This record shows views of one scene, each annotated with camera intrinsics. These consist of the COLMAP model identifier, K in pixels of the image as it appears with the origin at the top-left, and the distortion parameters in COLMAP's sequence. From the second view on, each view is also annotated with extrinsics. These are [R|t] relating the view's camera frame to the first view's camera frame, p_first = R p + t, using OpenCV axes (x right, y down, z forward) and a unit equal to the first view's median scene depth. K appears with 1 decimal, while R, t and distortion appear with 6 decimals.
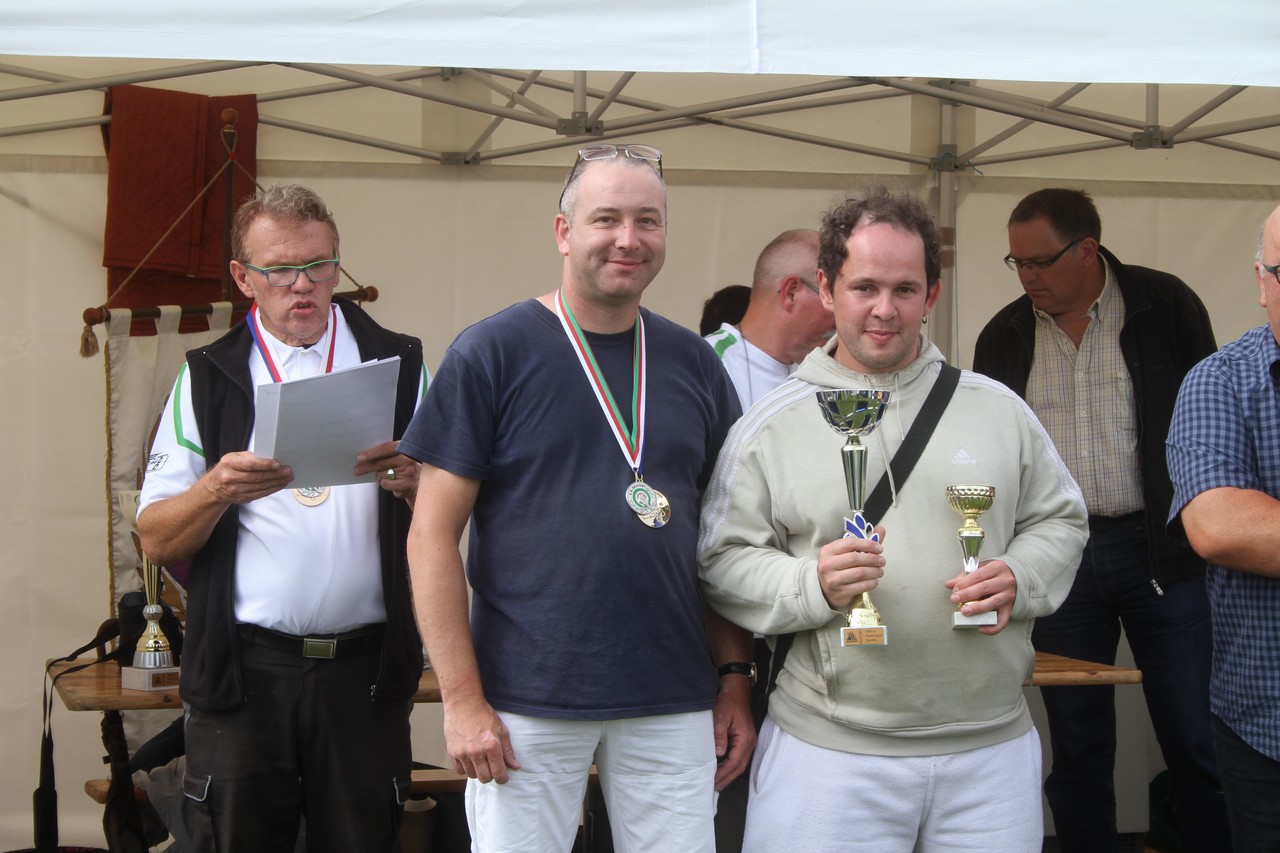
lens RADIAL K [[3277.3, 0, 640.0], [0, 3277.3, 426.5], [0, 0, 1]] dist [0.197551, -0.119987]
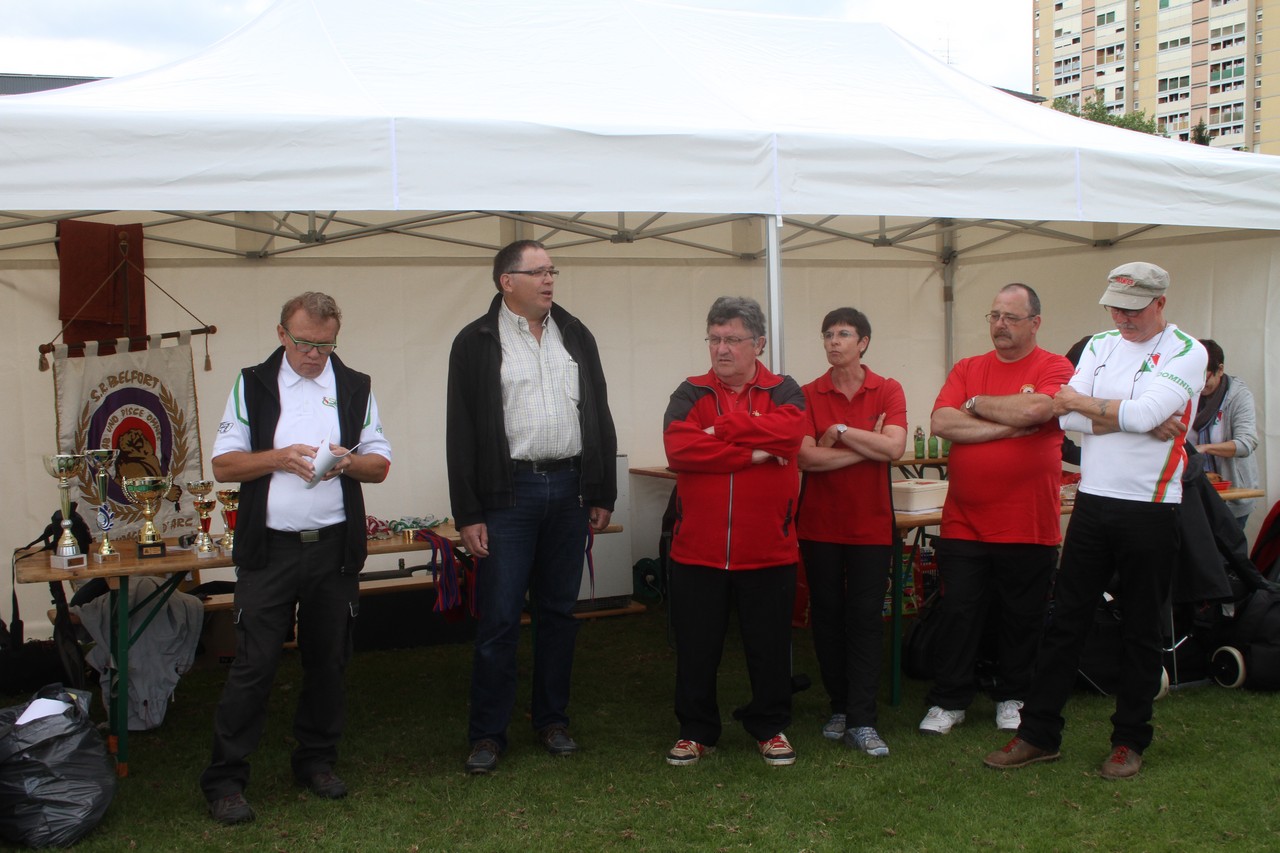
lens RADIAL K [[1512.6, 0, 650.0], [0, 1512.6, 425.4], [0, 0, 1]] dist [-0.045221, 0.036398]
pose [[0.986696, -0.040517, 0.157447, 0.028540], [0.033494, 0.998333, 0.047010, -0.019137], [-0.159089, -0.041111, 0.986408, 0.127658]]
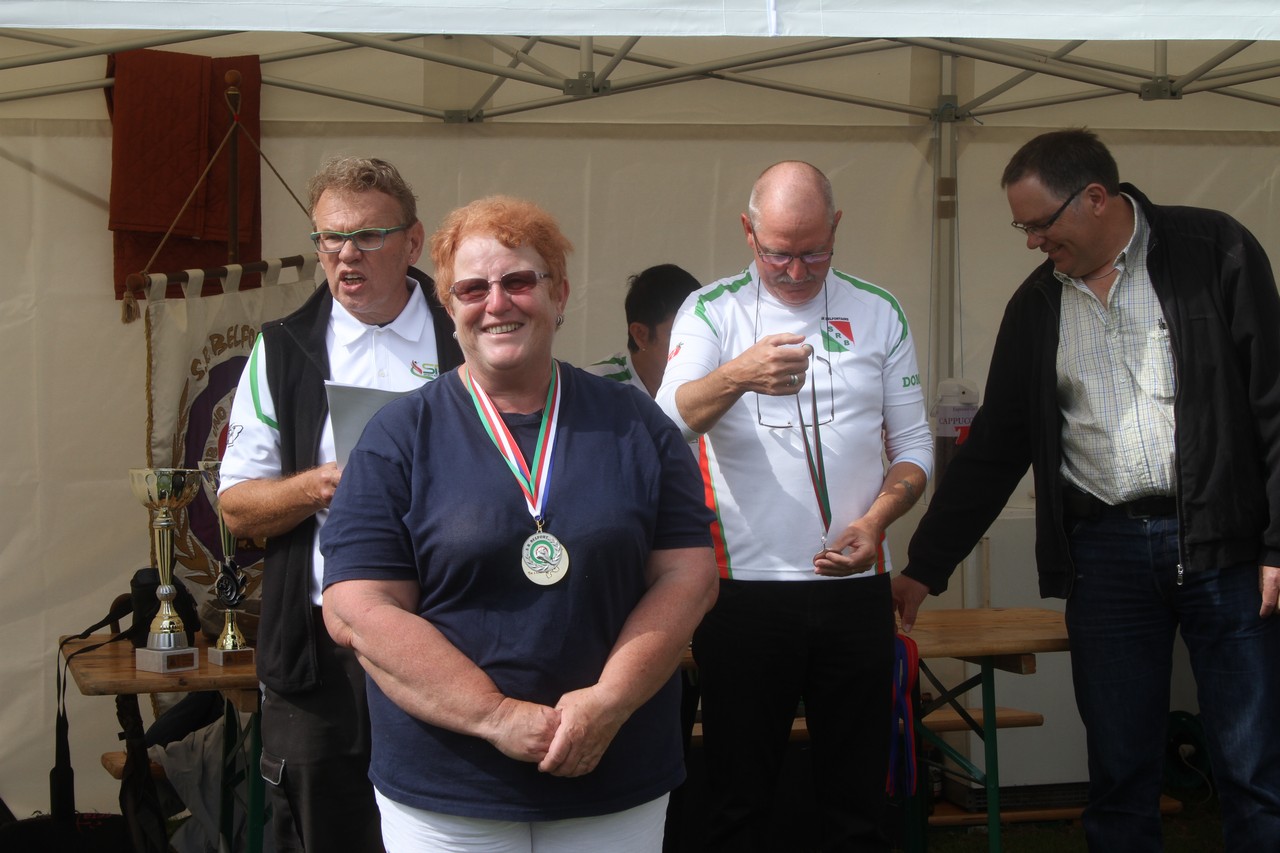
lens RADIAL K [[3066.0, 0, 635.9], [0, 3066.0, 424.9], [0, 0, 1]] dist [0.113174, 0.640207]
pose [[0.999878, -0.014246, 0.006455, -0.010265], [0.014061, 0.999515, 0.027781, -0.013825], [-0.006847, -0.027687, 0.999593, 0.065233]]
